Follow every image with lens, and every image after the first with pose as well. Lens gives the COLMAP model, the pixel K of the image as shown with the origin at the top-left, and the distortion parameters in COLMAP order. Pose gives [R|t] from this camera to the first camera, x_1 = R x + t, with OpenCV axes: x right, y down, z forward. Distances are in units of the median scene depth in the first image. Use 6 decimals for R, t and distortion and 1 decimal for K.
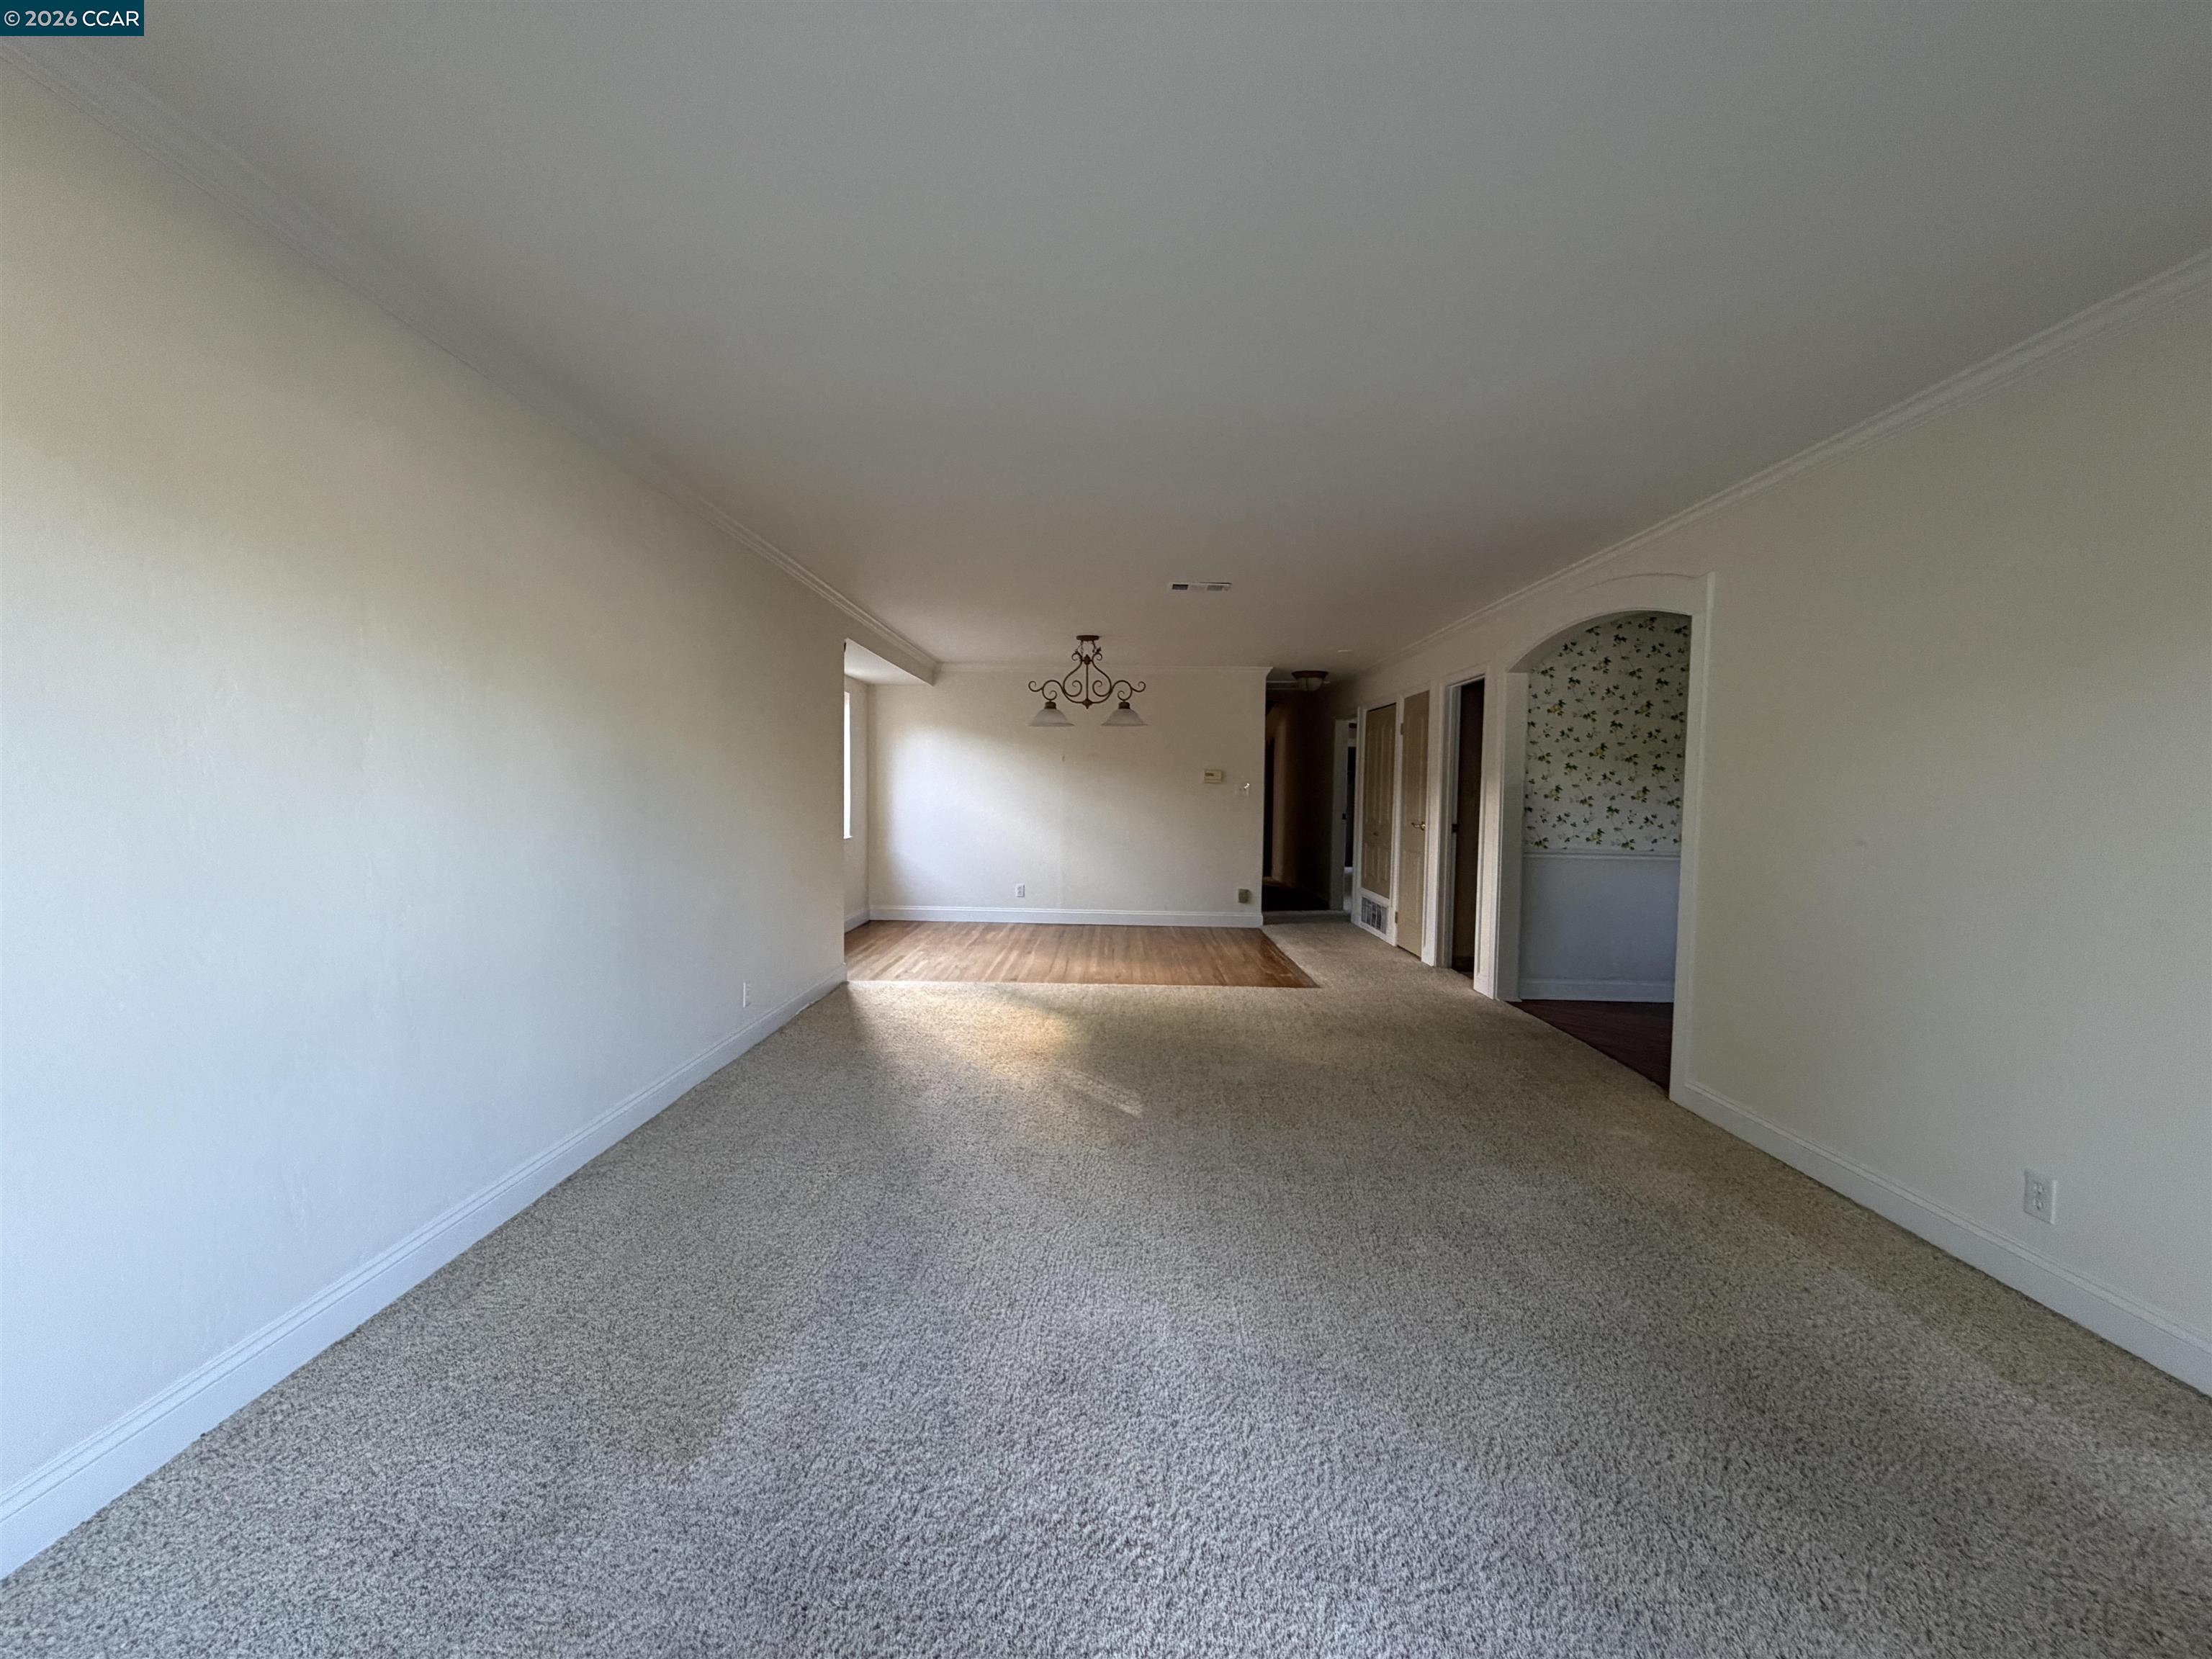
lens RADIAL K [[883.7, 0, 1103.0], [0, 883.7, 834.0], [0, 0, 1]] dist [0.000331, -0.000214]
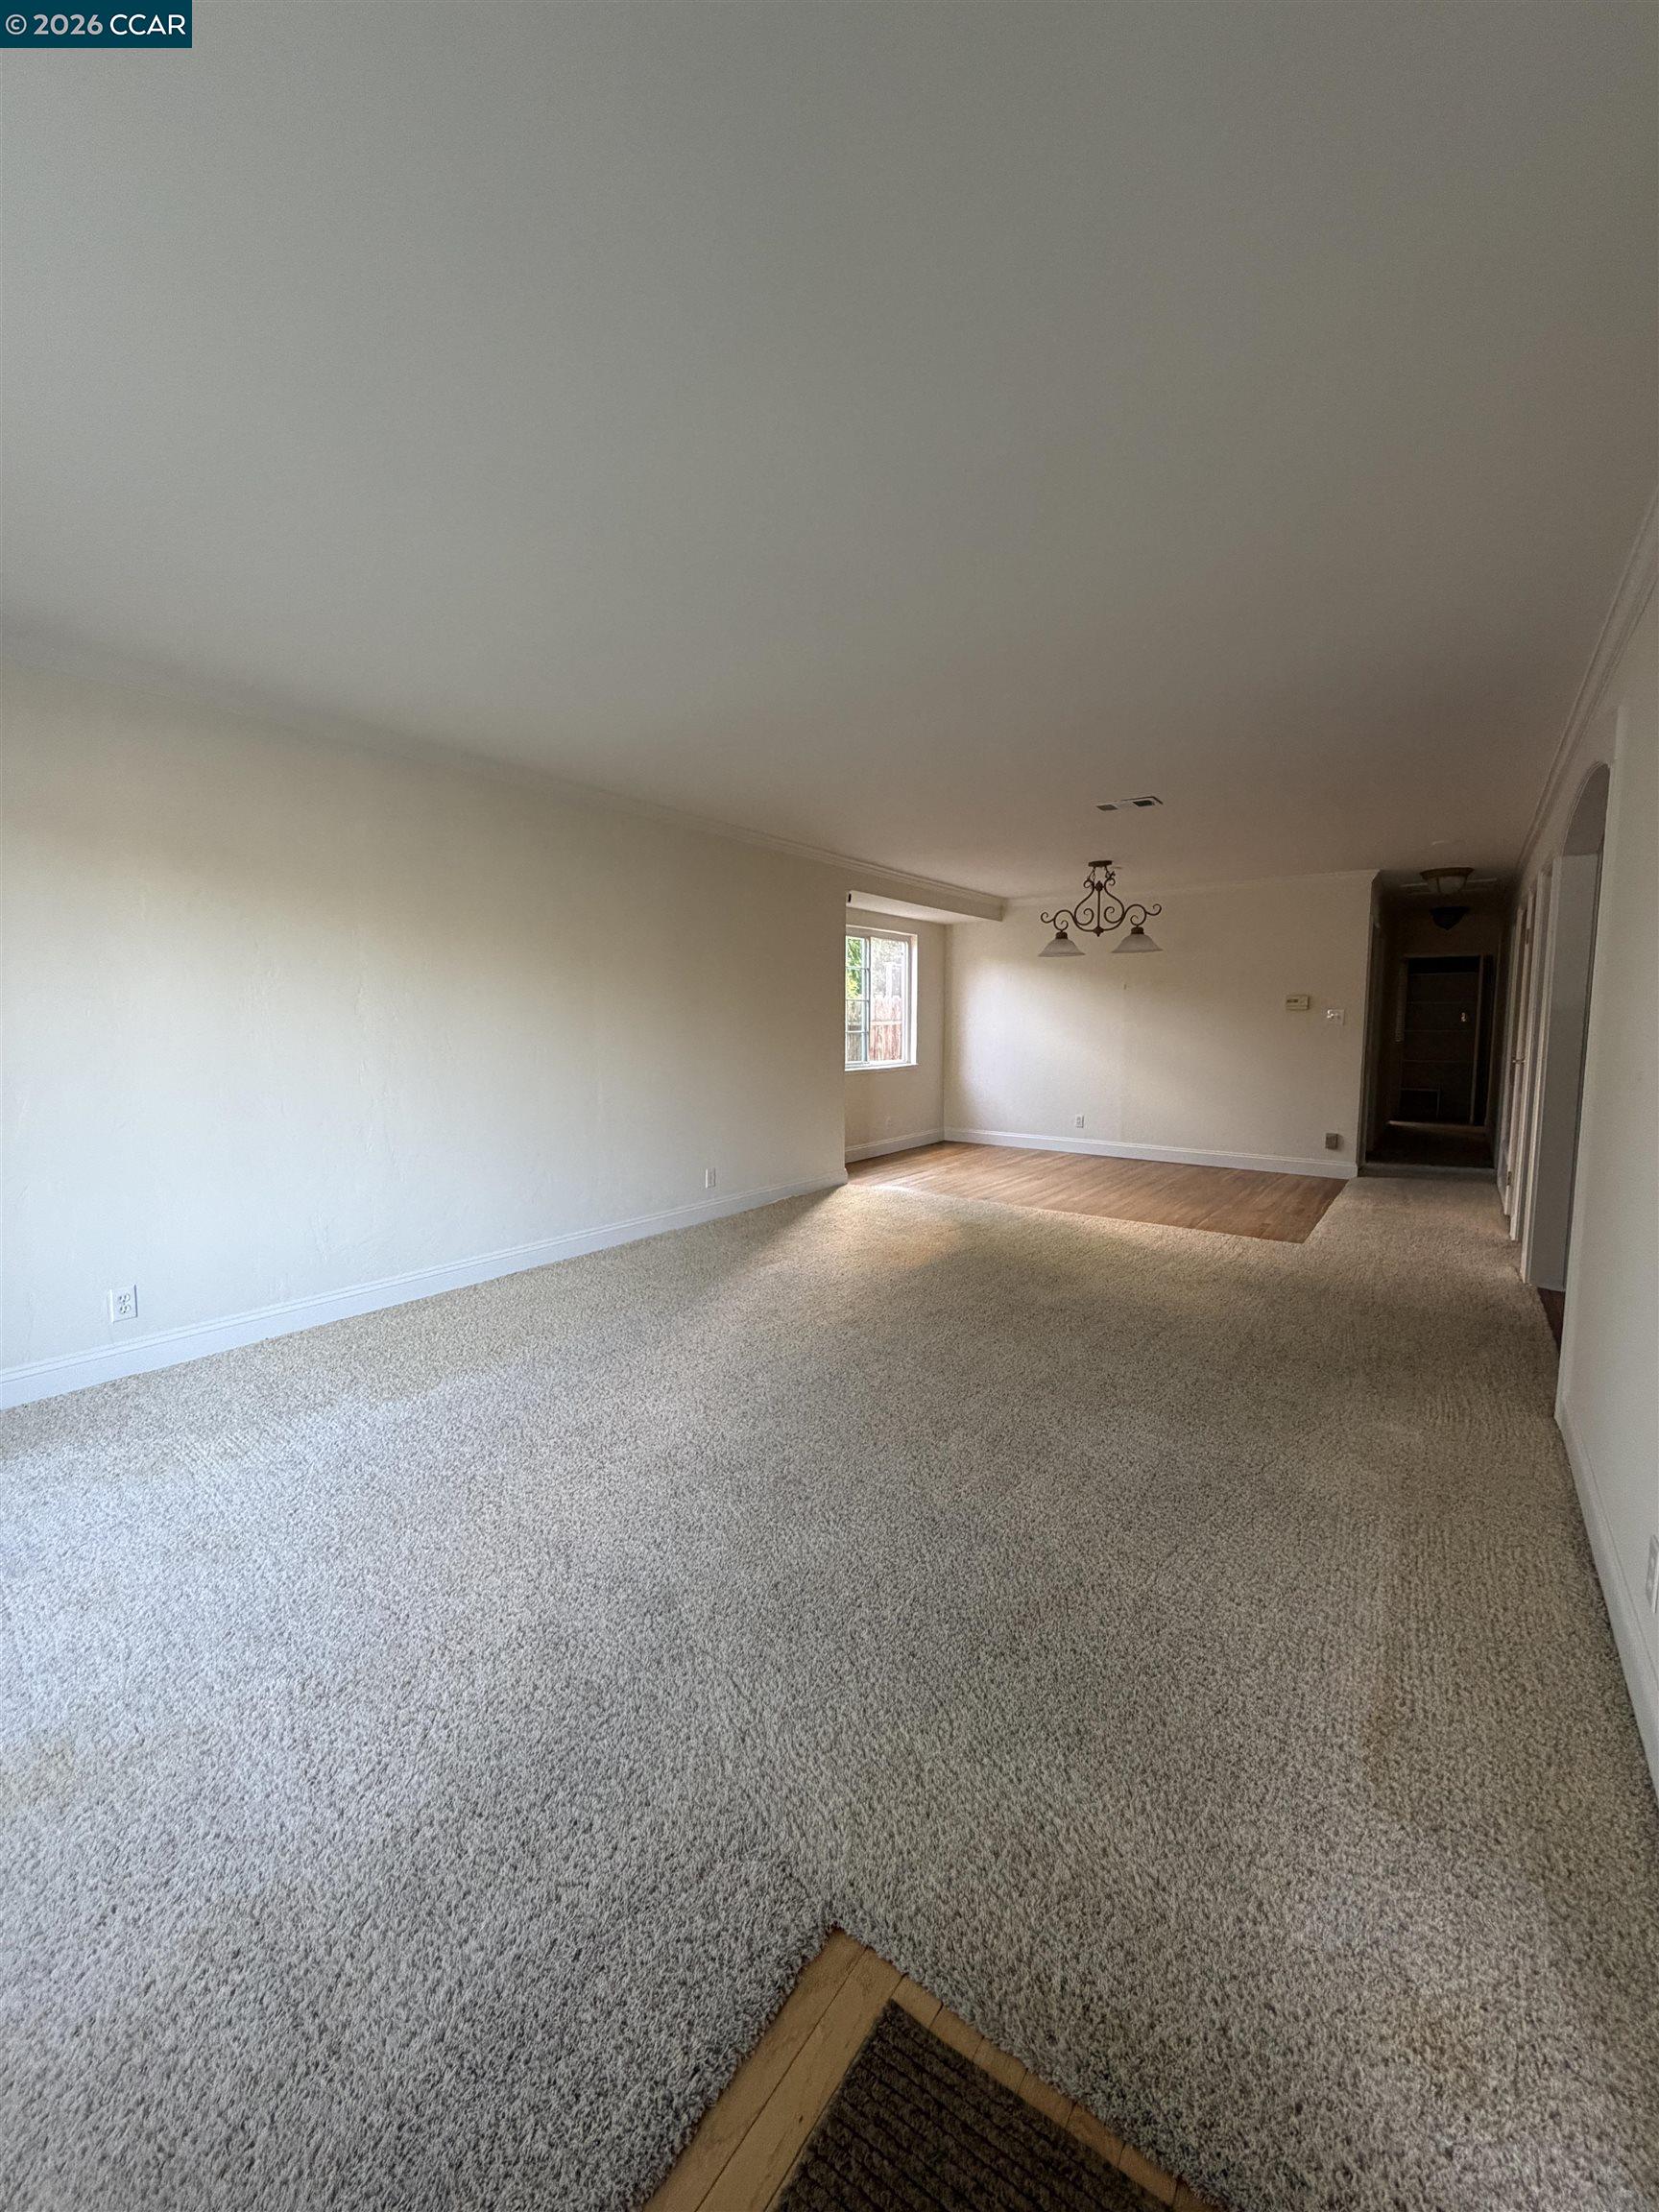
lens RADIAL K [[883.7, 0, 827.7], [0, 883.7, 1103.5], [0, 0, 1]] dist [0.000331, -0.000214]
pose [[0.826108, 0.043159, -0.561857, 0.294225], [-0.020616, 0.998710, 0.046404, 0.004039], [0.563135, -0.026751, 0.825932, 0.014458]]
